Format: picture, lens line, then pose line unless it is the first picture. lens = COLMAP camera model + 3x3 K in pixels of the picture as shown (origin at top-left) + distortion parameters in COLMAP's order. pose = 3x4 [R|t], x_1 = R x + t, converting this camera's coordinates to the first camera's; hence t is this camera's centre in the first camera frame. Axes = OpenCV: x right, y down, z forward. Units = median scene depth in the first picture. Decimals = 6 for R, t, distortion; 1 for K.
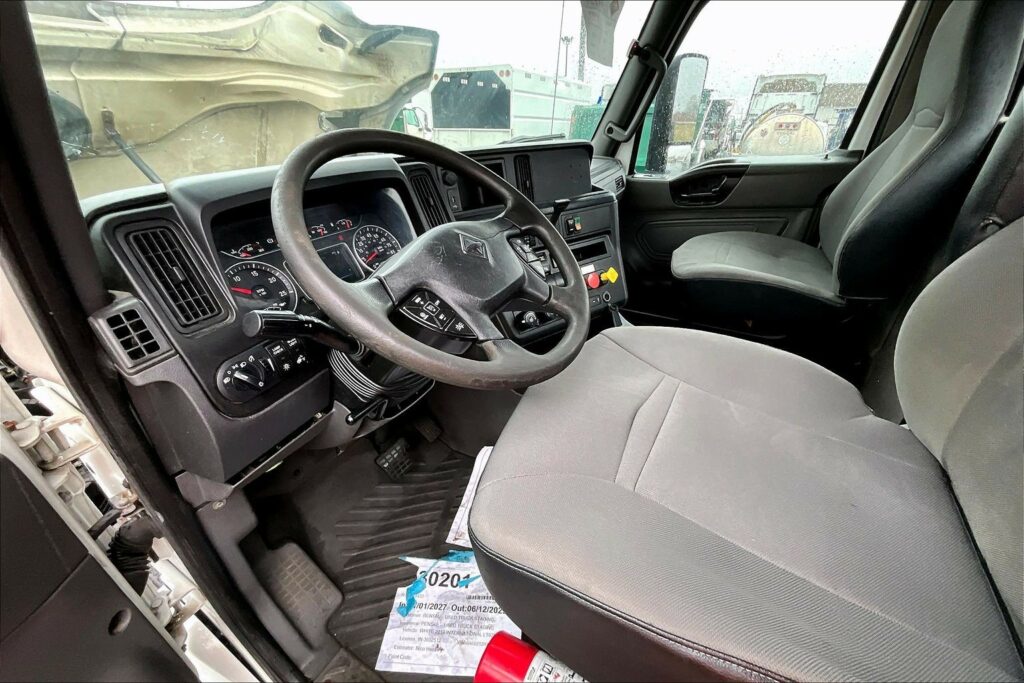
lens RADIAL K [[412.0, 0, 513.2], [0, 412.0, 341.8], [0, 0, 1]] dist [-0.000945, 0.001468]
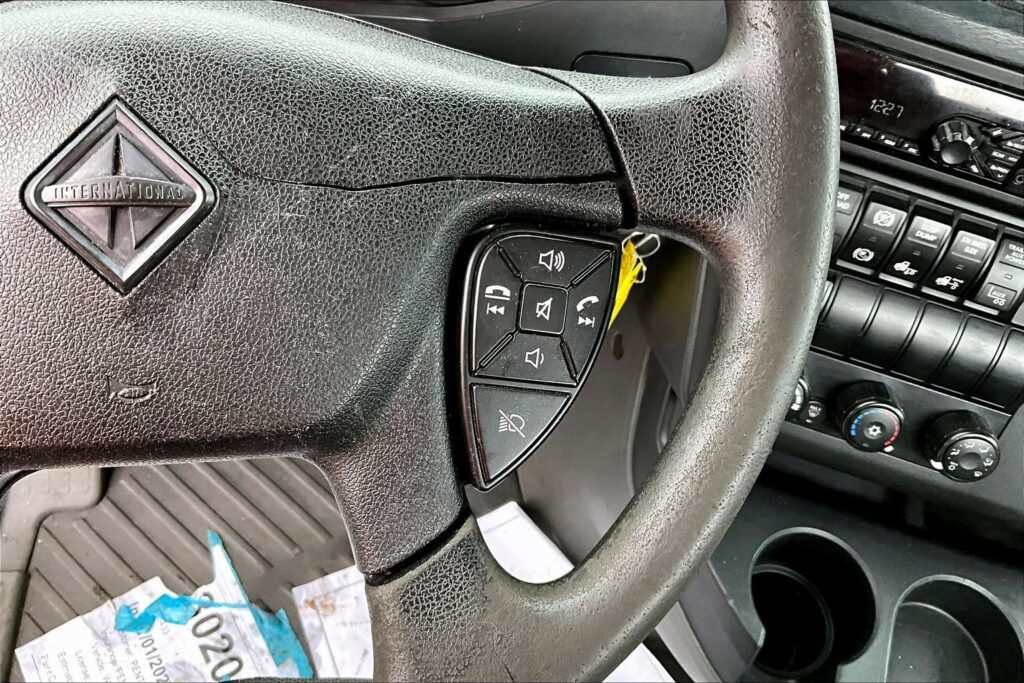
lens RADIAL K [[847.7, 0, 507.4], [0, 847.7, 341.1], [0, 0, 1]] dist [0.074725, -0.132739]
pose [[0.587687, 0.714664, -0.379313, 0.138332], [-0.526503, 0.693772, 0.491401, -0.290972], [0.614343, -0.089080, 0.783994, 0.463790]]
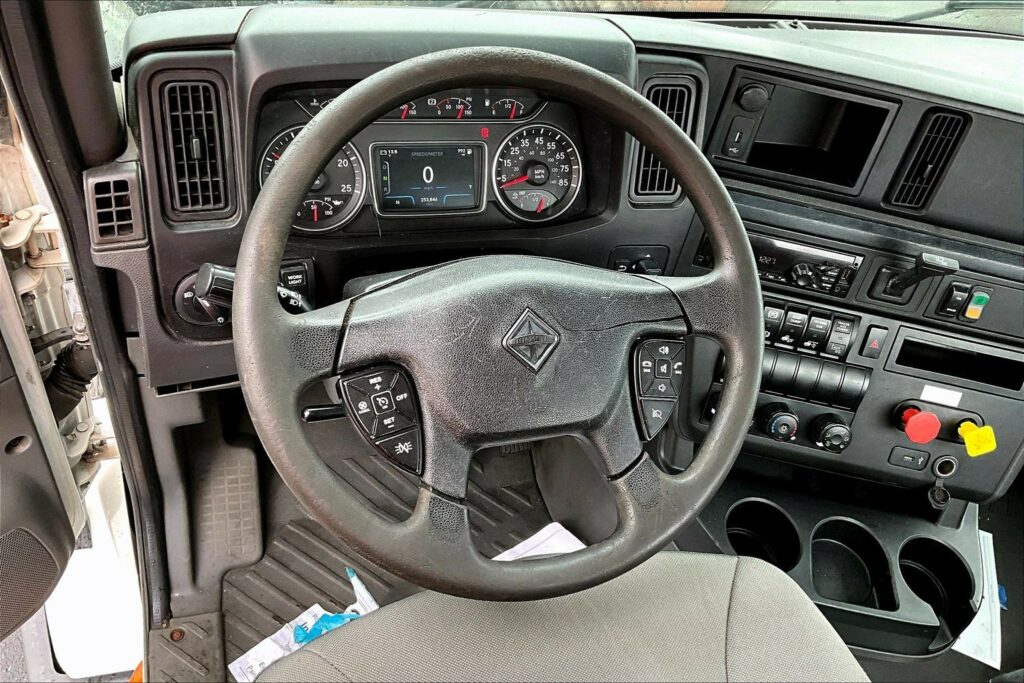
lens RADIAL K [[847.7, 0, 512.1], [0, 847.7, 342.6], [0, 0, 1]] dist [0.074725, -0.132739]
pose [[0.703441, 0.606087, -0.371255, 0.202305], [-0.503487, 0.793606, 0.341600, -0.374869], [0.501670, -0.053373, 0.863411, -0.038099]]
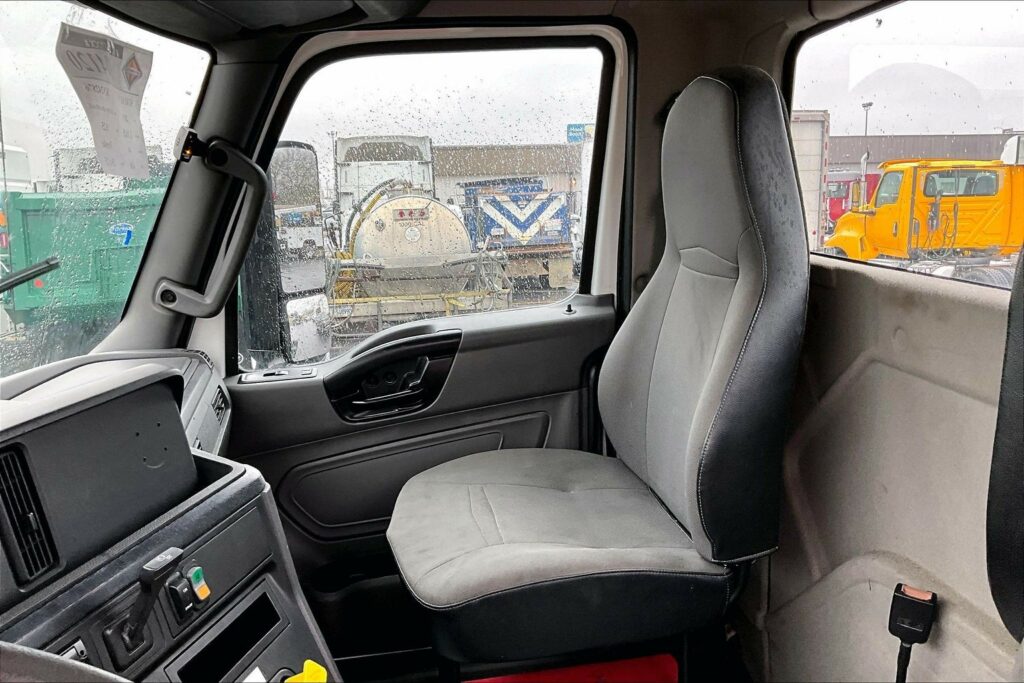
lens RADIAL K [[847.7, 0, 512.2], [0, 847.7, 329.8], [0, 0, 1]] dist [0.074725, -0.132739]
pose [[0.782743, -0.129797, 0.608659, -0.076371], [0.327536, 0.917521, -0.225554, -0.270612], [-0.529182, 0.375909, 0.760697, 0.202437]]
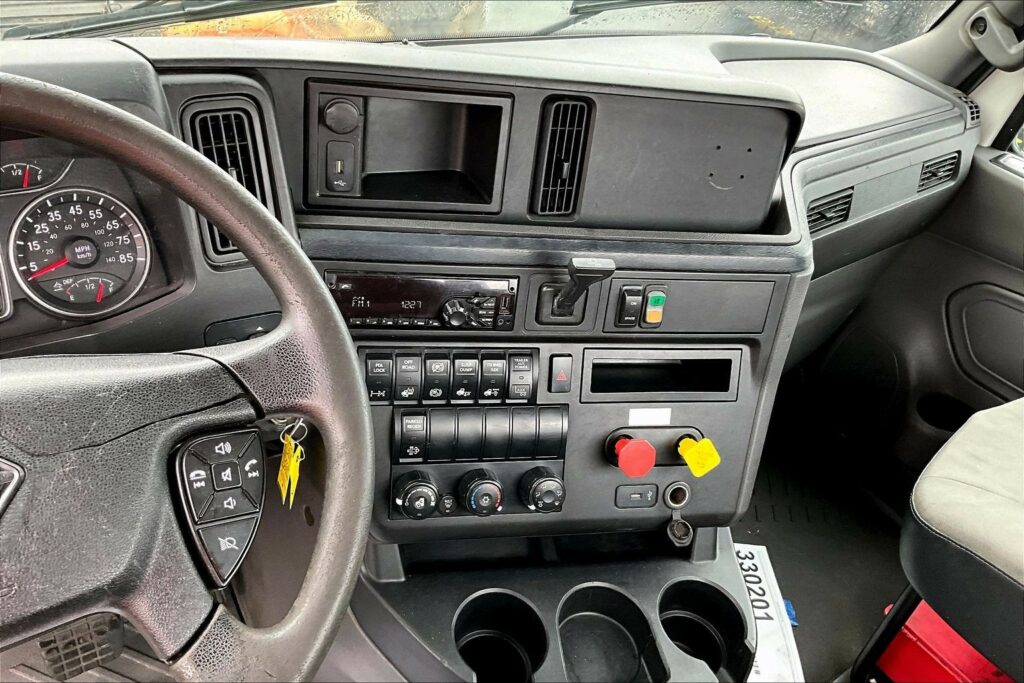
lens RADIAL K [[847.7, 0, 503.9], [0, 847.7, 342.4], [0, 0, 1]] dist [0.074725, -0.132739]
pose [[0.888194, 0.390452, -0.242196, 0.278761], [-0.364192, 0.919648, 0.147007, -0.379802], [0.280134, -0.042365, 0.959026, 0.240467]]
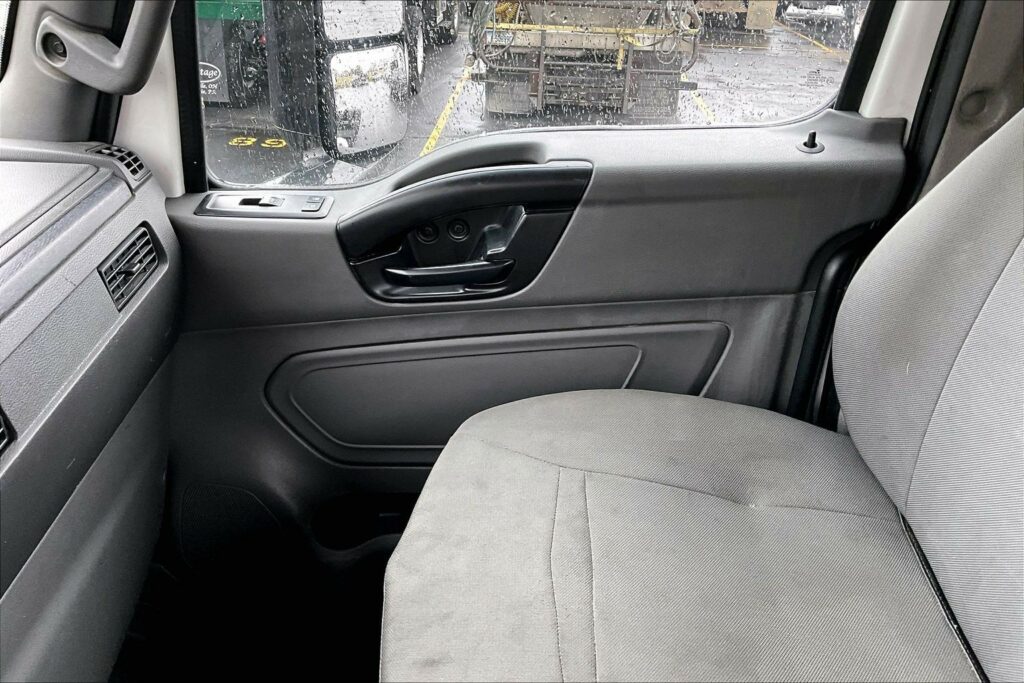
lens RADIAL K [[847.7, 0, 505.5], [0, 847.7, 341.2], [0, 0, 1]] dist [0.074725, -0.132739]
pose [[0.899688, -0.177538, 0.398801, 0.443408], [0.180507, 0.983103, 0.030436, -0.569171], [-0.397466, 0.044604, 0.916532, 0.817196]]
